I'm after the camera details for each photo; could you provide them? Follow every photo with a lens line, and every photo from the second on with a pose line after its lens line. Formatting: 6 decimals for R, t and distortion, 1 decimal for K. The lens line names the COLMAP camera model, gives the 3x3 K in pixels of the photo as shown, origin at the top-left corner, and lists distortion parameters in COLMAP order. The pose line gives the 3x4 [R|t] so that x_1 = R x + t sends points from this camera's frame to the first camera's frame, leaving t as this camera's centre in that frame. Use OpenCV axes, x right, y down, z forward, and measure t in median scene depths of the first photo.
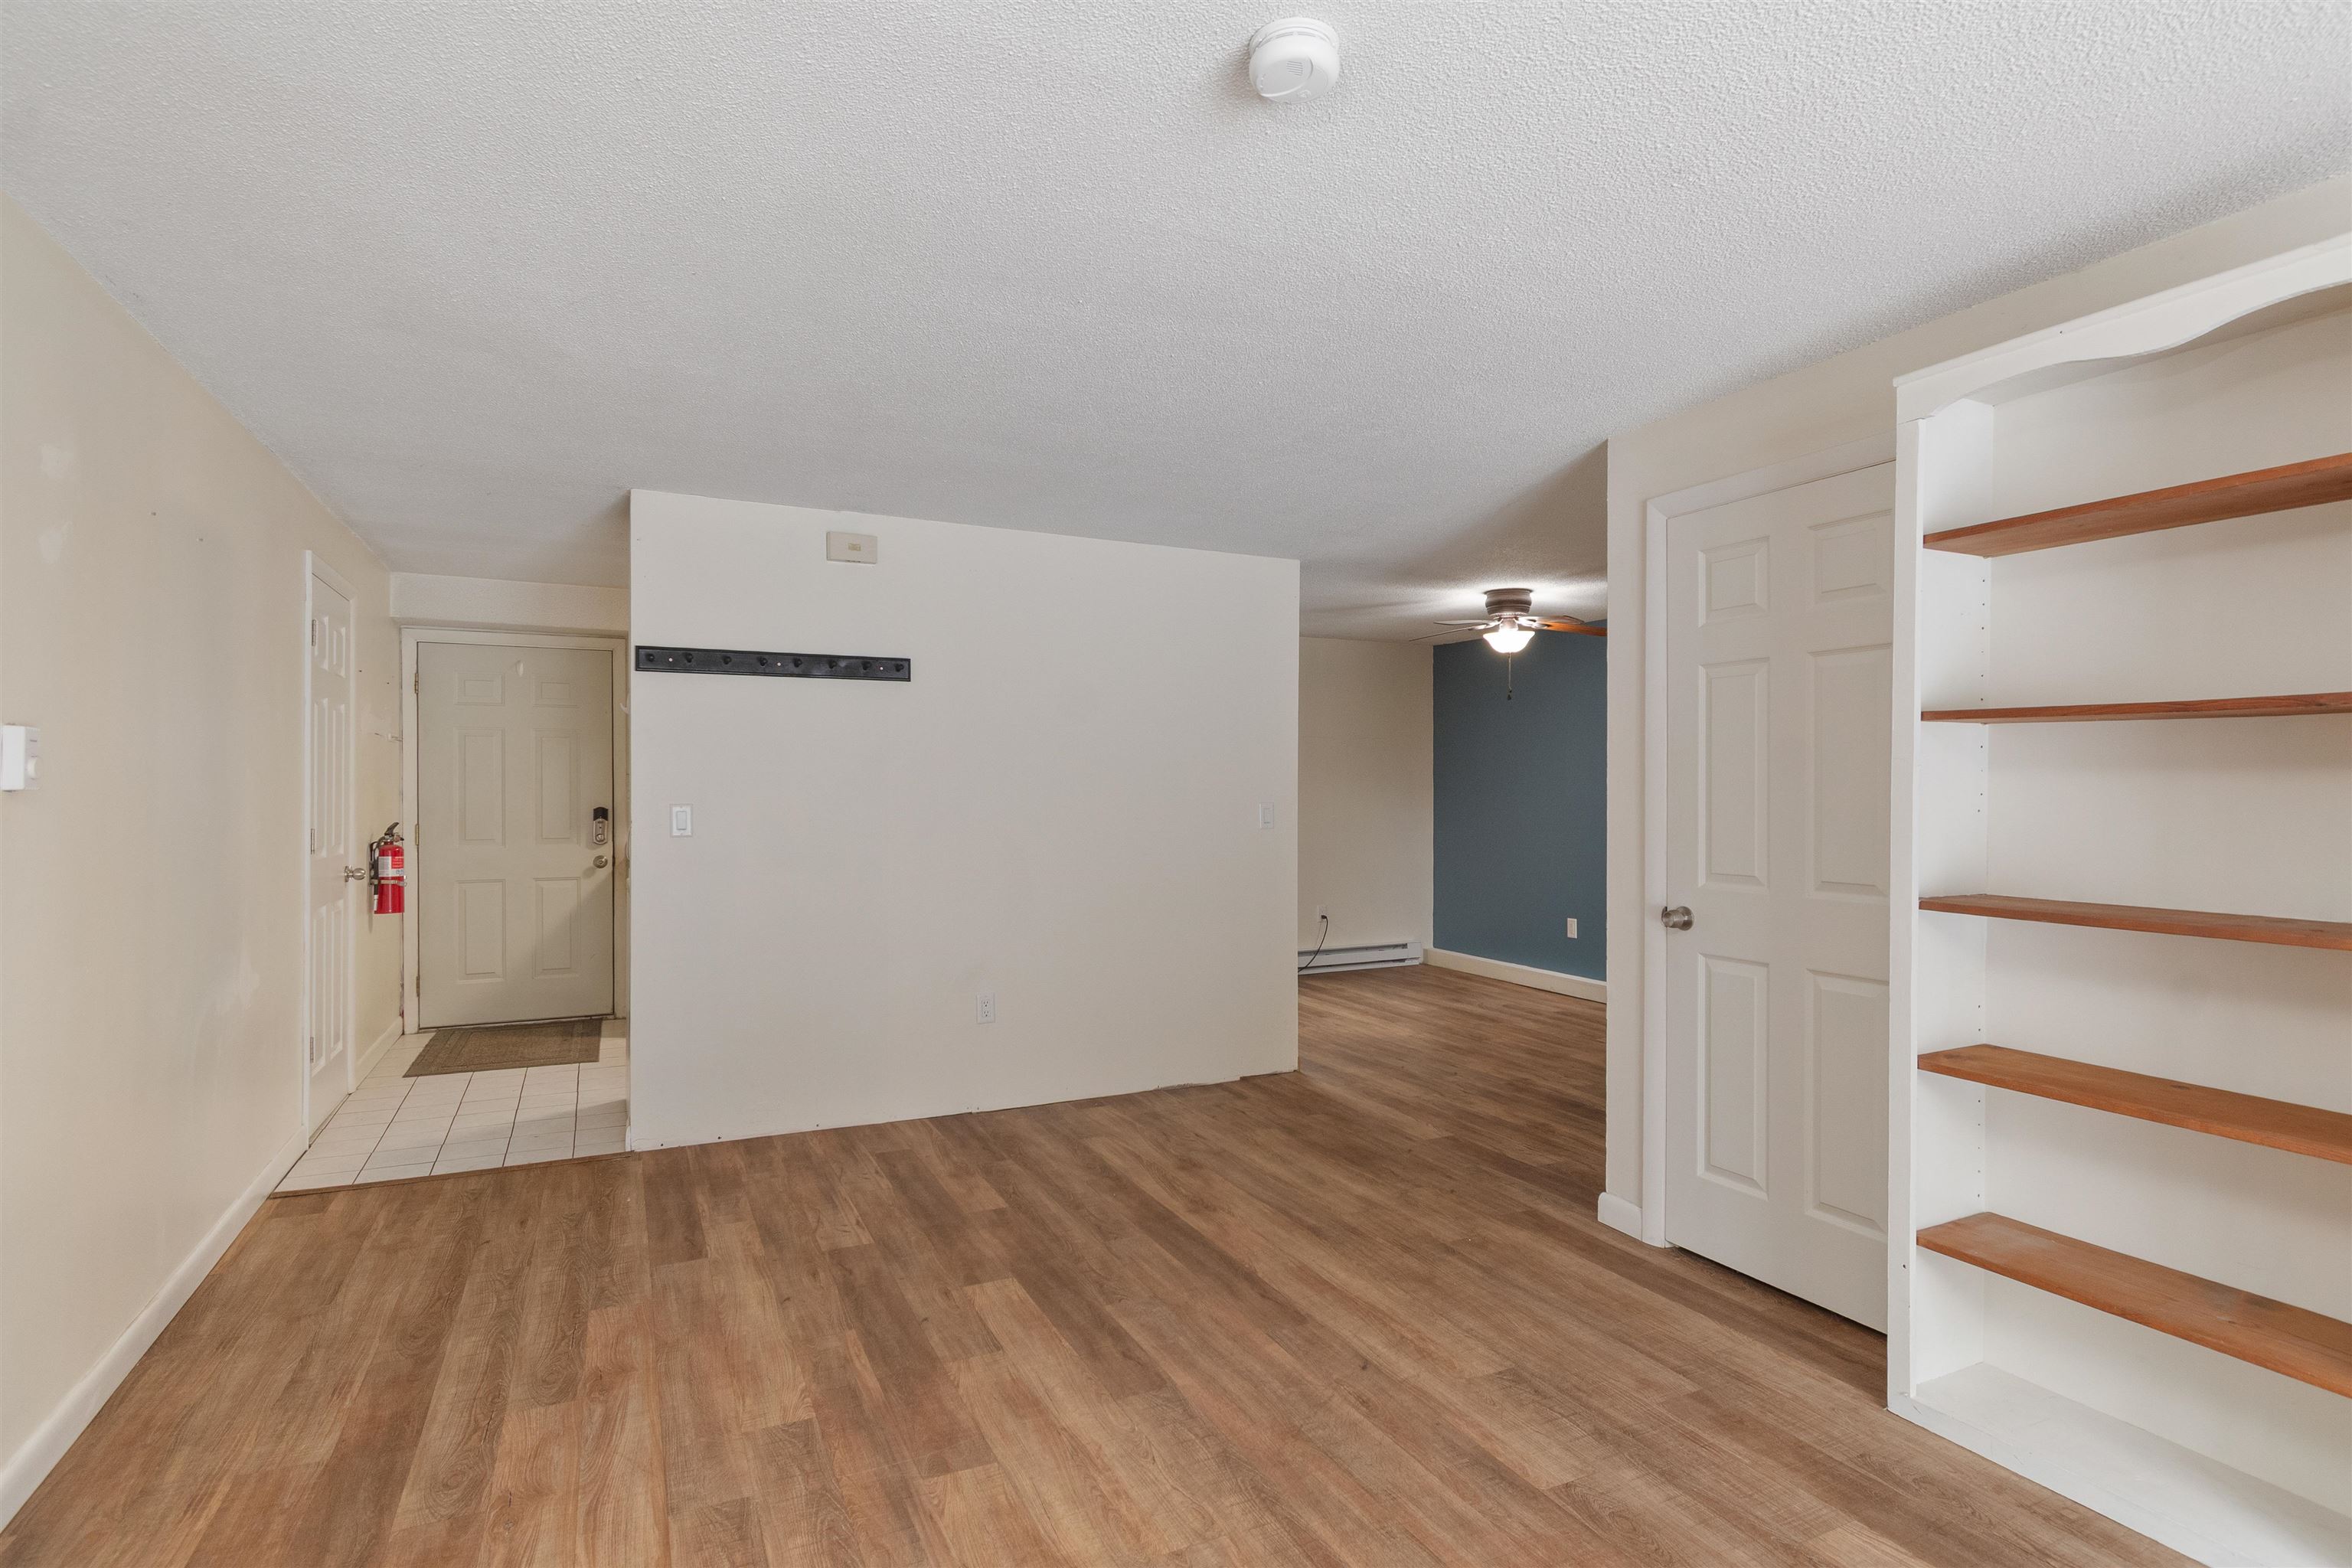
lens RADIAL K [[1198.9, 0, 1191.1], [0, 1198.9, 795.9], [0, 0, 1]] dist [0.000543, -0.000424]
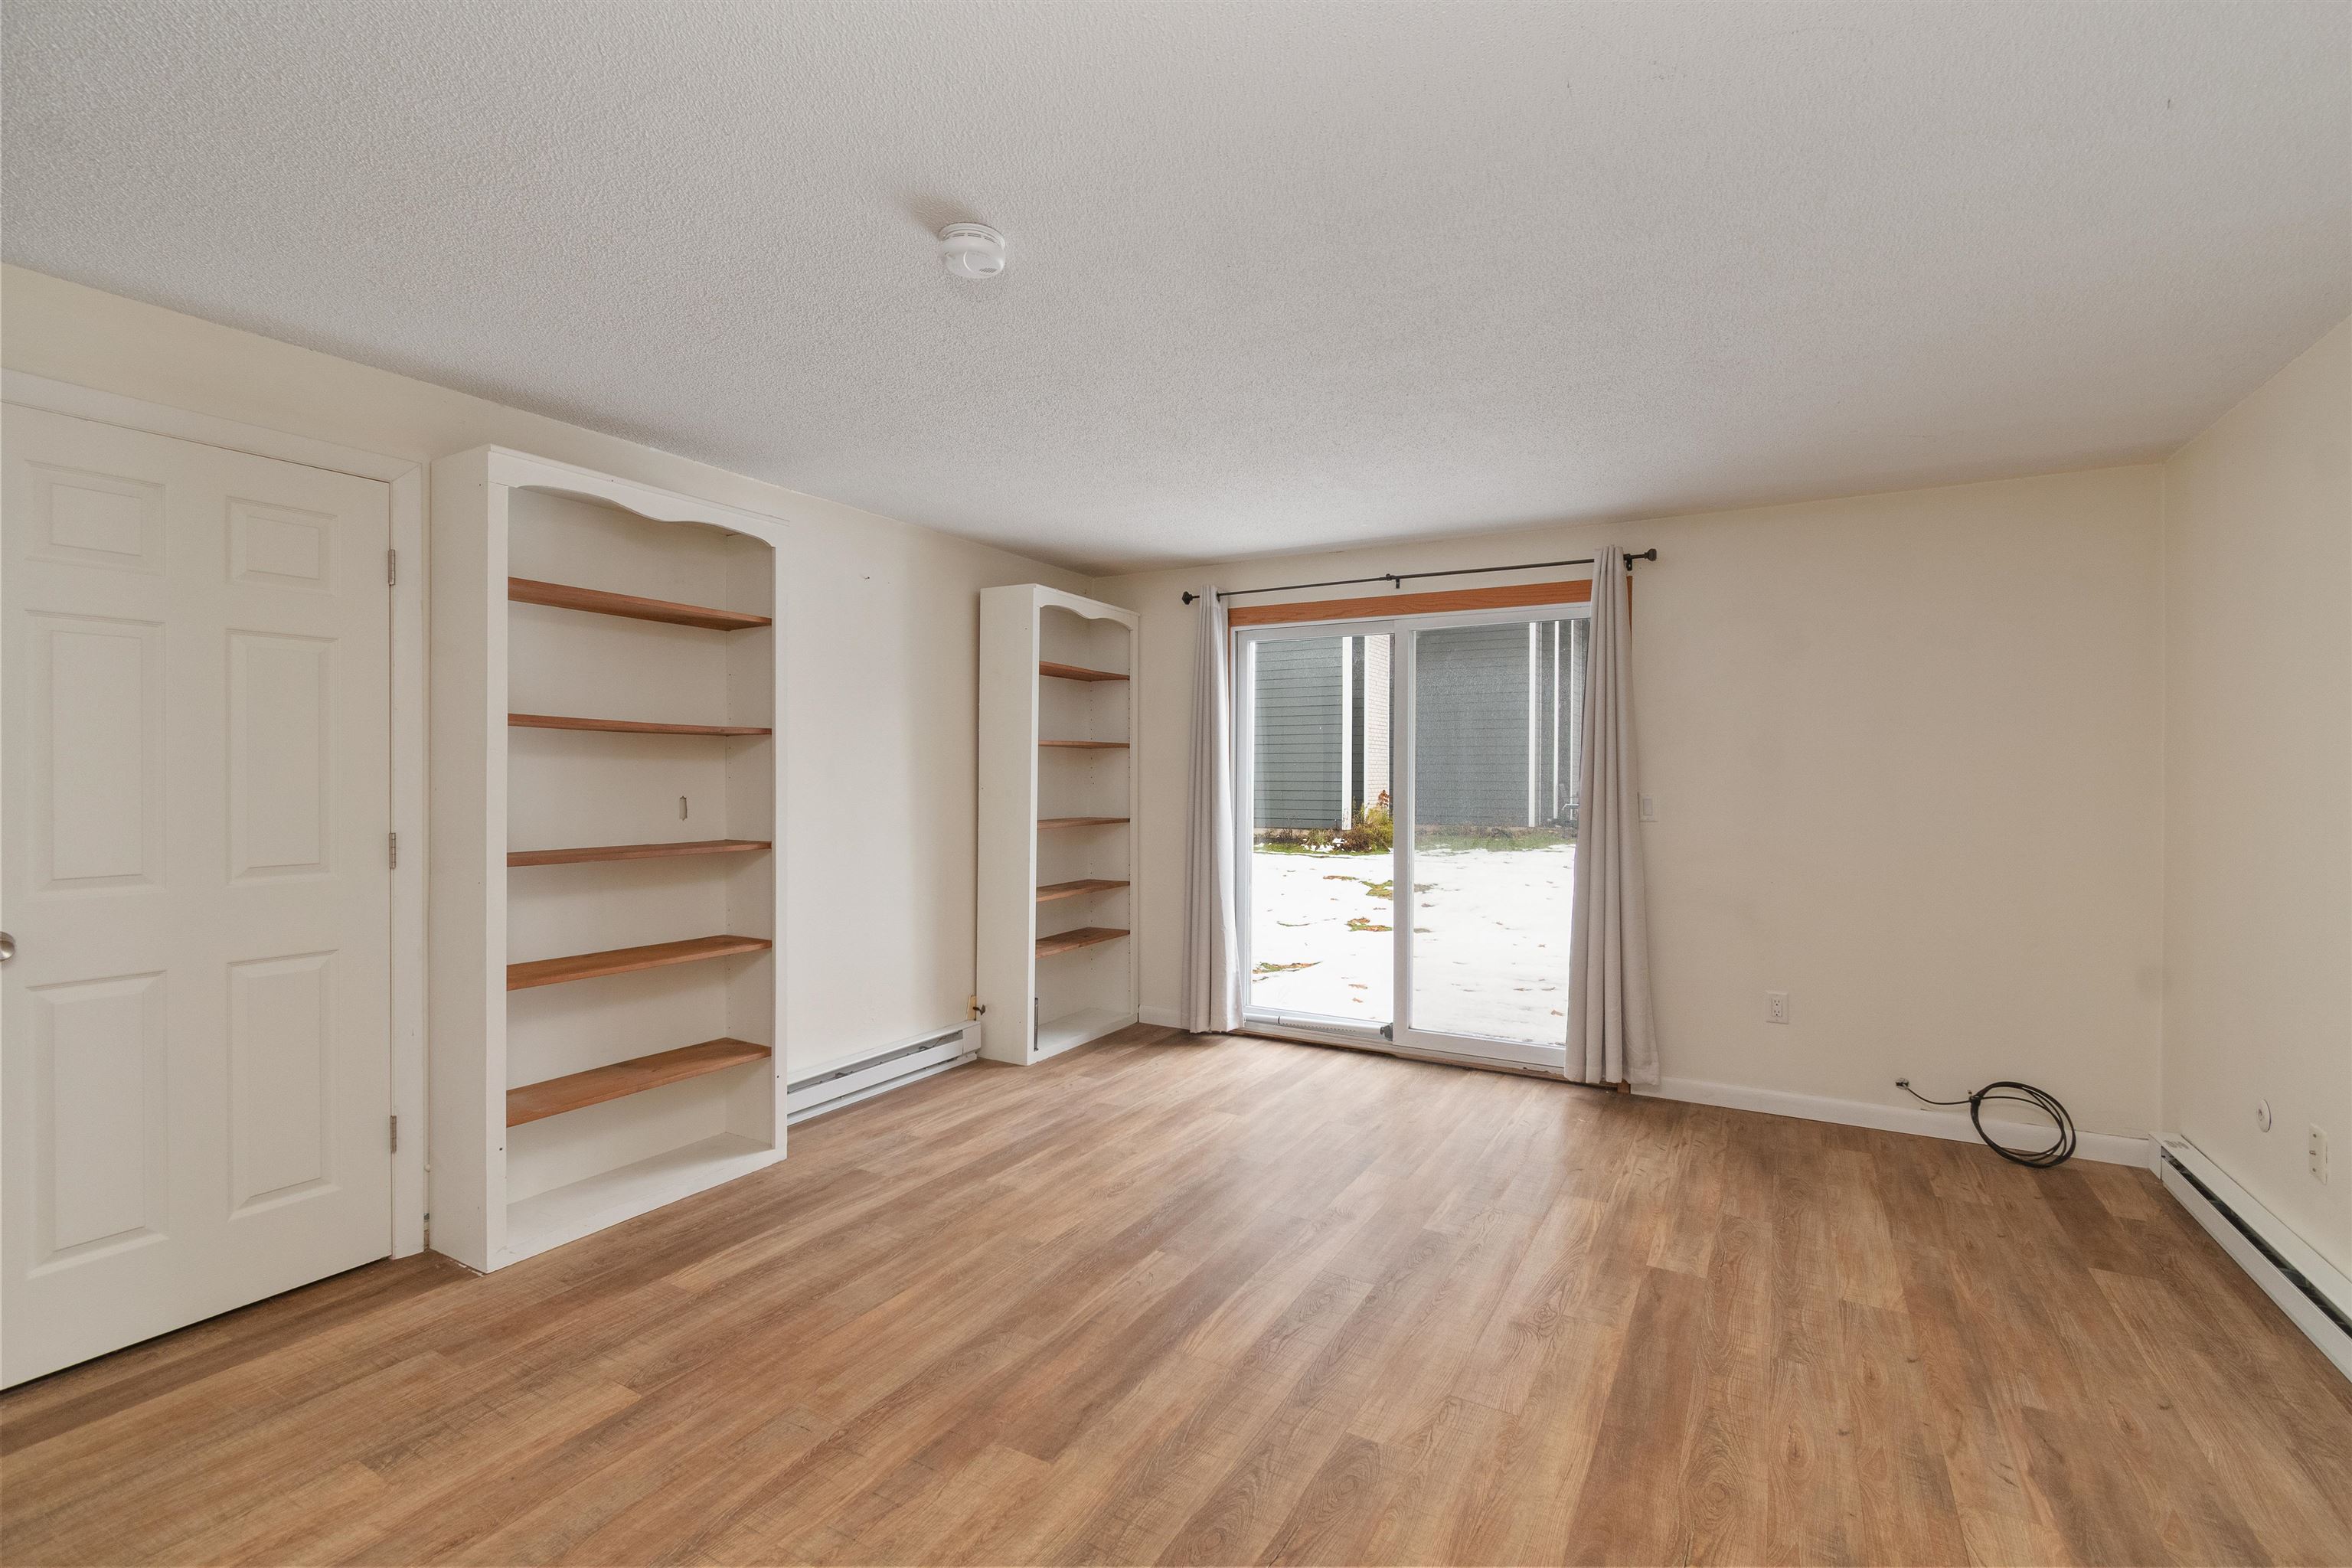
lens RADIAL K [[1054.2, 0, 1189.2], [0, 1054.2, 775.2], [0, 0, 1]] dist [0.000492, -0.000904]
pose [[-0.571185, -0.003726, 0.820813, -0.546755], [0.001705, 0.999982, 0.005726, -0.006675], [-0.820819, 0.004670, -0.571169, 0.769192]]
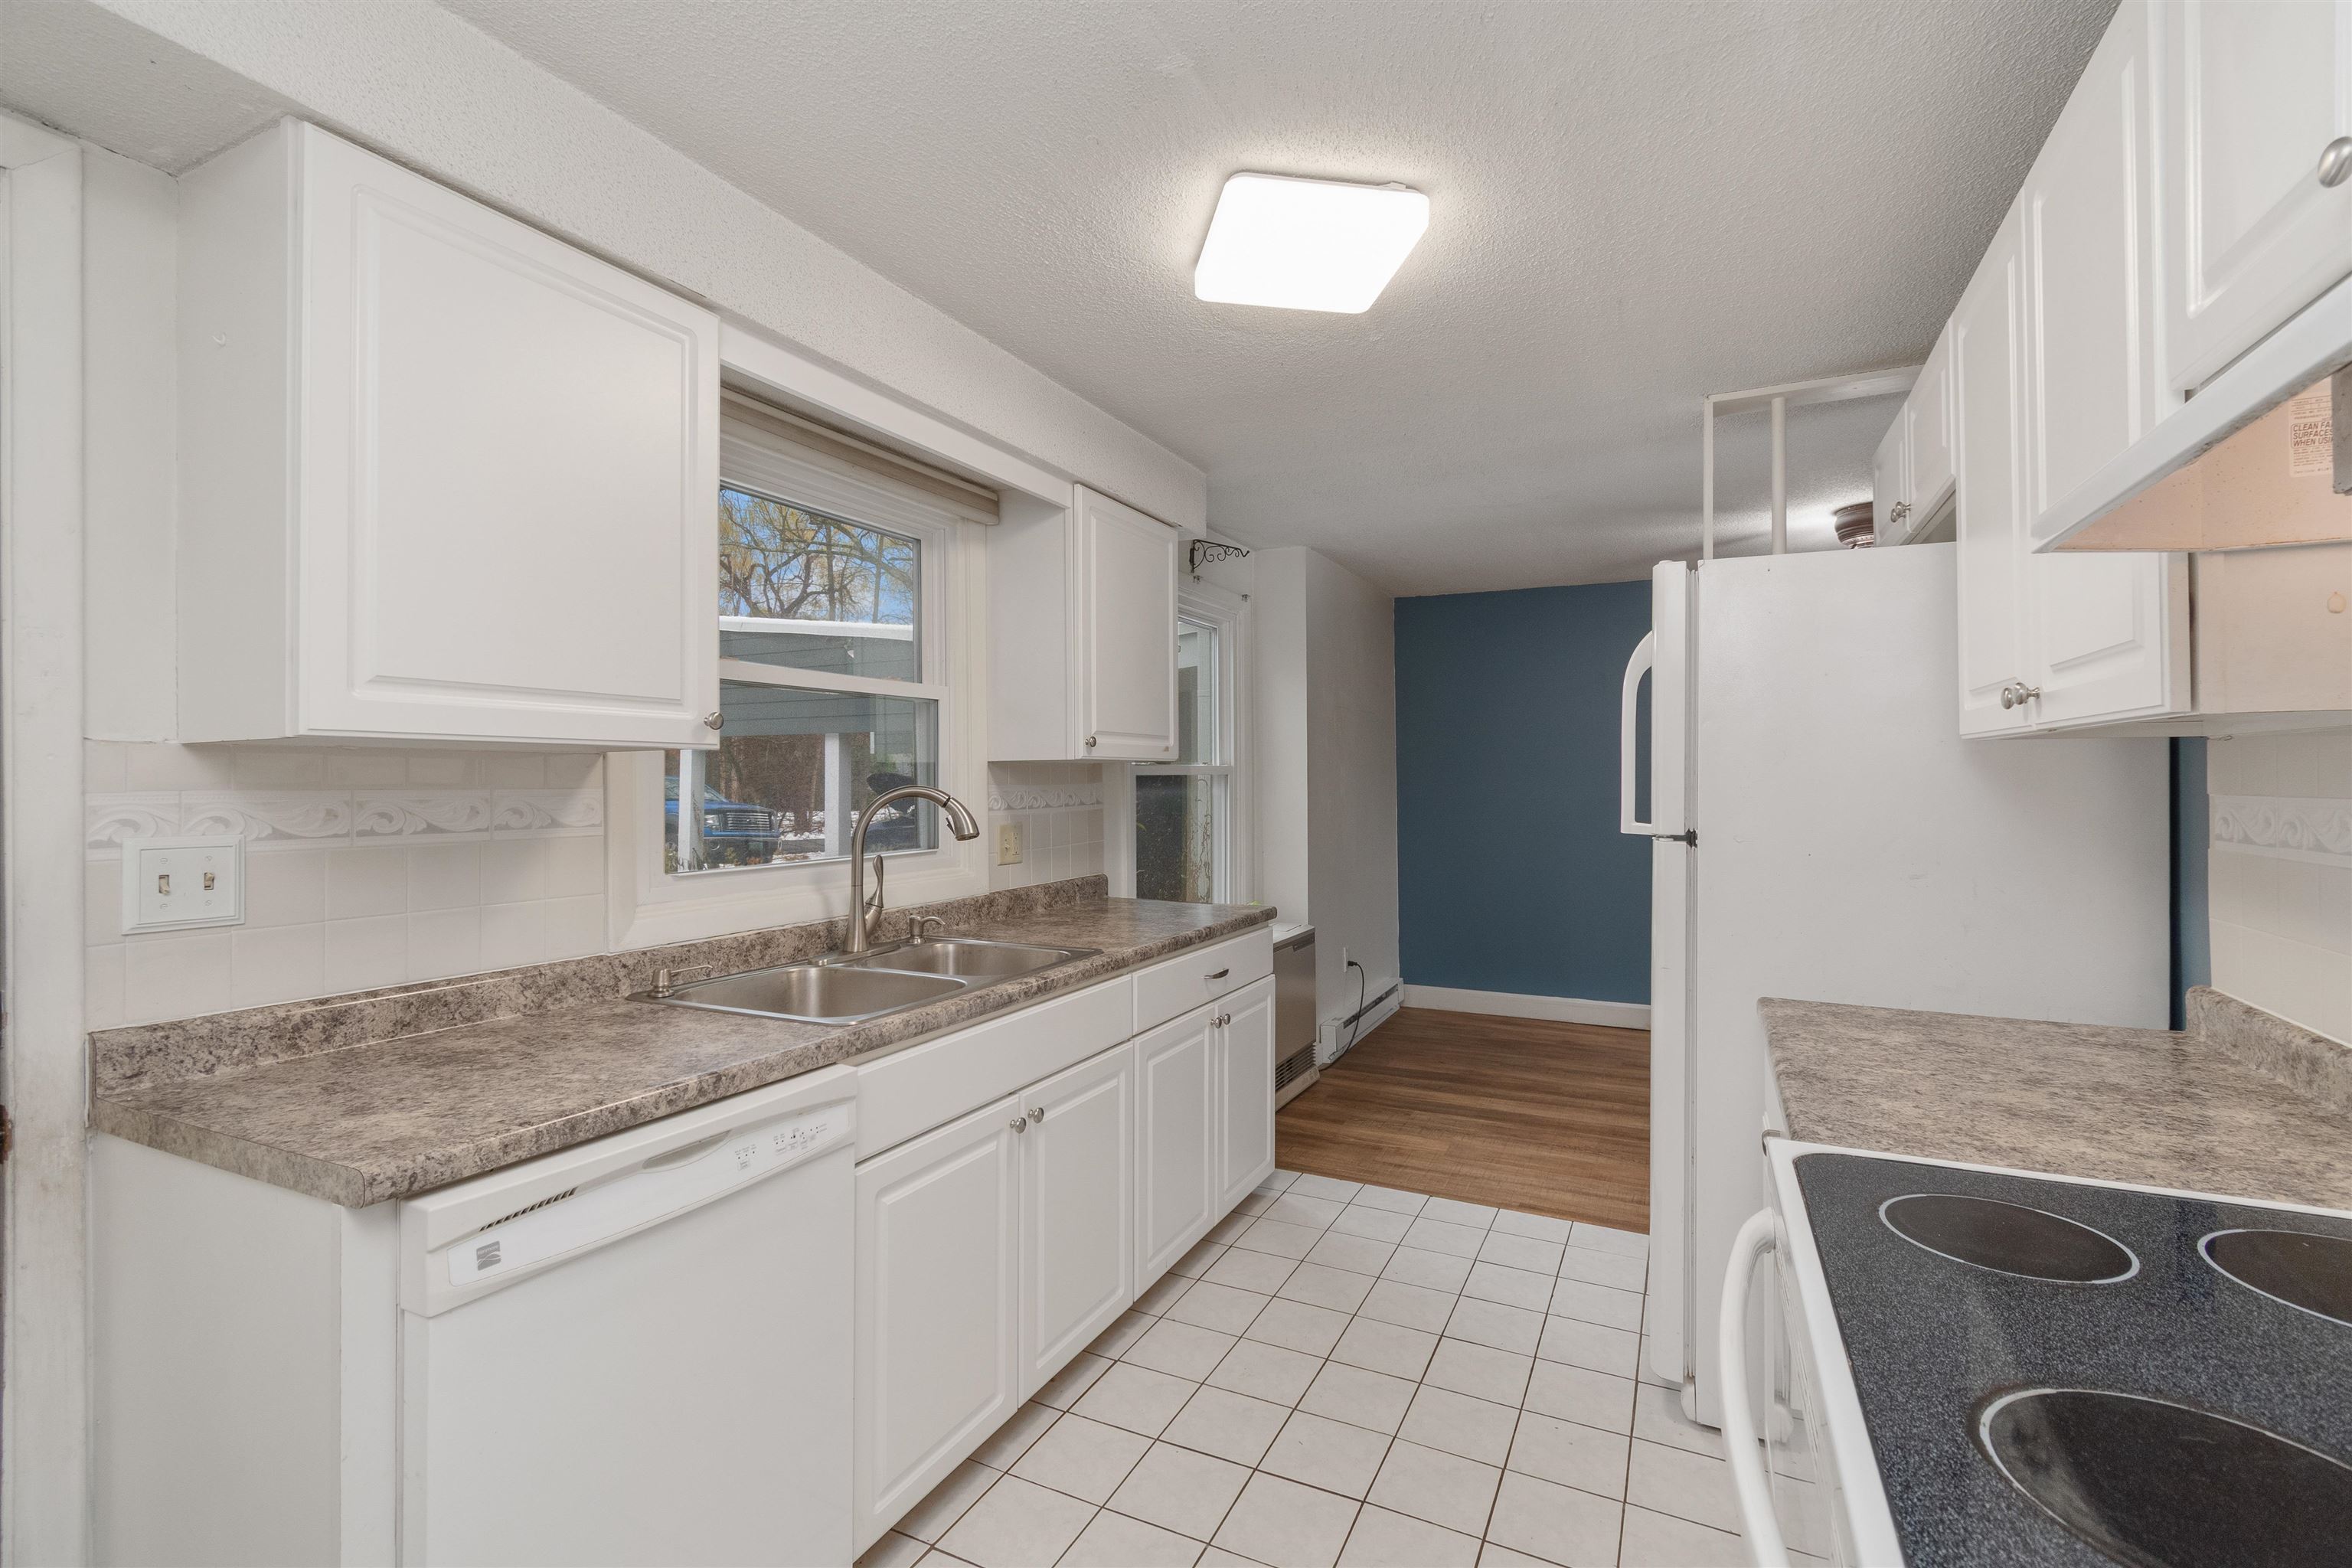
lens RADIAL K [[1054.2, 0, 1189.2], [0, 1054.2, 775.2], [0, 0, 1]] dist [0.000492, -0.000904]
pose [[0.782034, -0.000438, 0.623236, -0.887917], [0.005852, 0.999961, -0.006641, -0.015687], [-0.623208, 0.008840, 0.782006, 1.454875]]
